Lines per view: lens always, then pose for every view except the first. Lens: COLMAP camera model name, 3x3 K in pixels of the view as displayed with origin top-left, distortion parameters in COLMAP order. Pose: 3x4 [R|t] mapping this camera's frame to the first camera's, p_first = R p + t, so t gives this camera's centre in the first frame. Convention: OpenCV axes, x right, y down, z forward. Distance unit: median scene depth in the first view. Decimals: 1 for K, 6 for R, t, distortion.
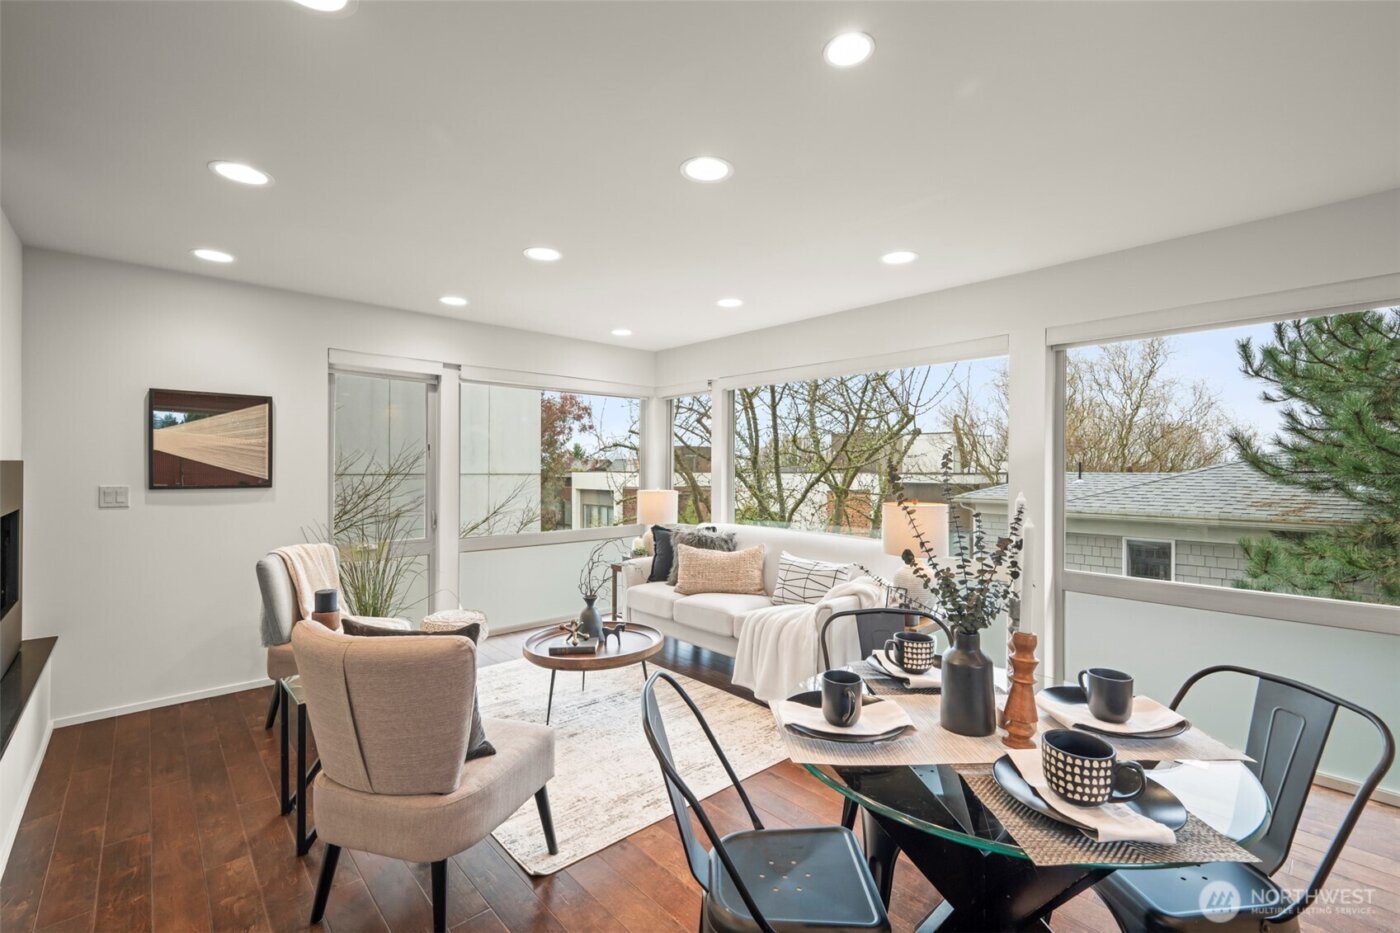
lens RADIAL K [[600.7, 0, 702.3], [0, 600.7, 470.2], [0, 0, 1]] dist [0.003254, 0.000040]
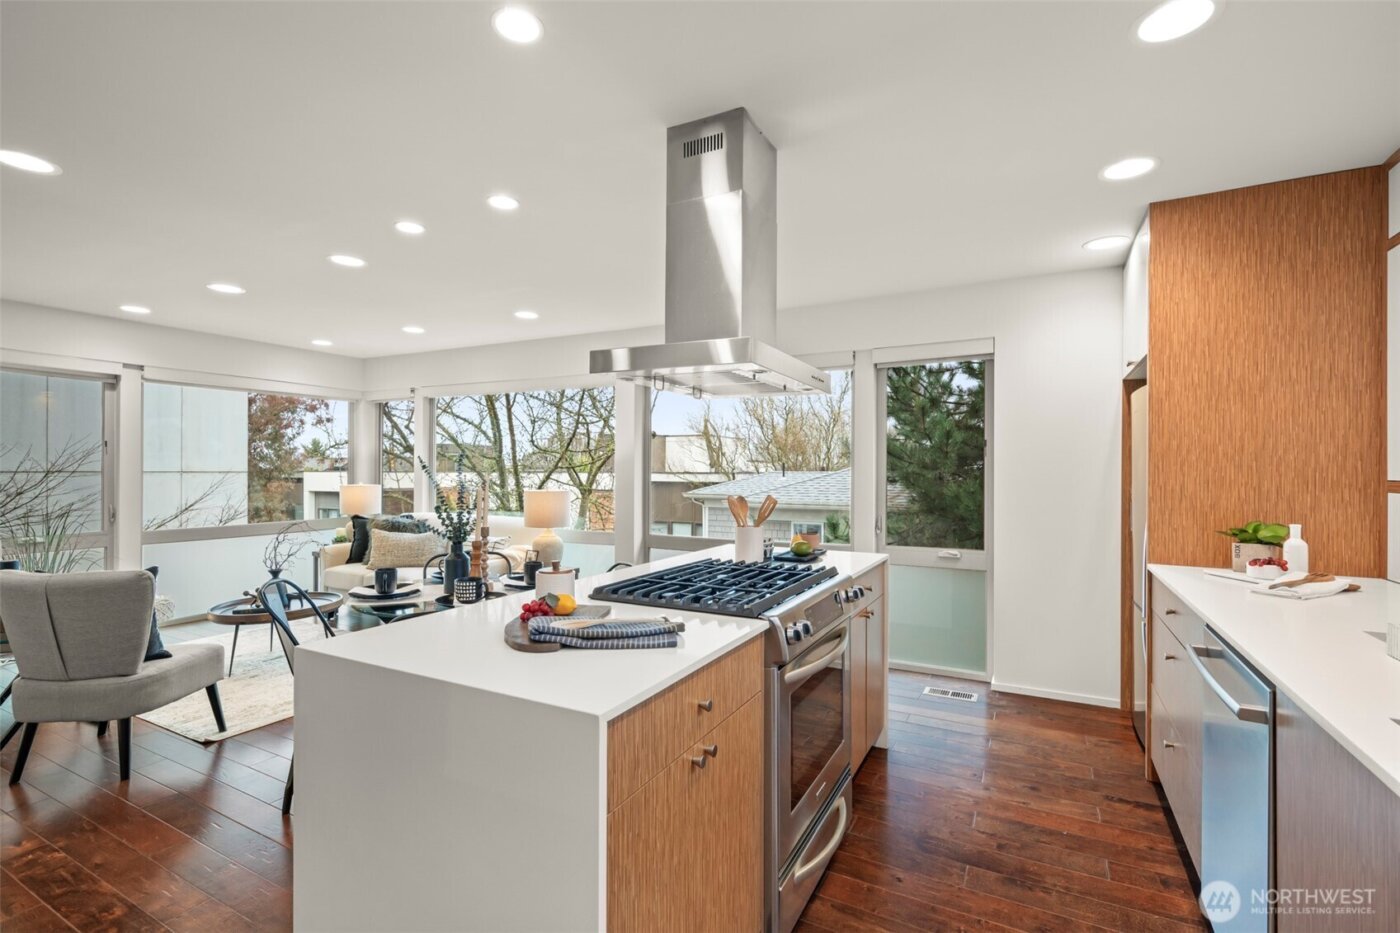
lens RADIAL K [[638.4, 0, 703.4], [0, 638.4, 473.5], [0, 0, 1]] dist [-0.000388, 0.001097]
pose [[0.944520, -0.000131, 0.328453, 0.157756], [-0.001248, 0.999991, 0.003989, 0.008053], [-0.328451, -0.004177, 0.944512, -0.382285]]
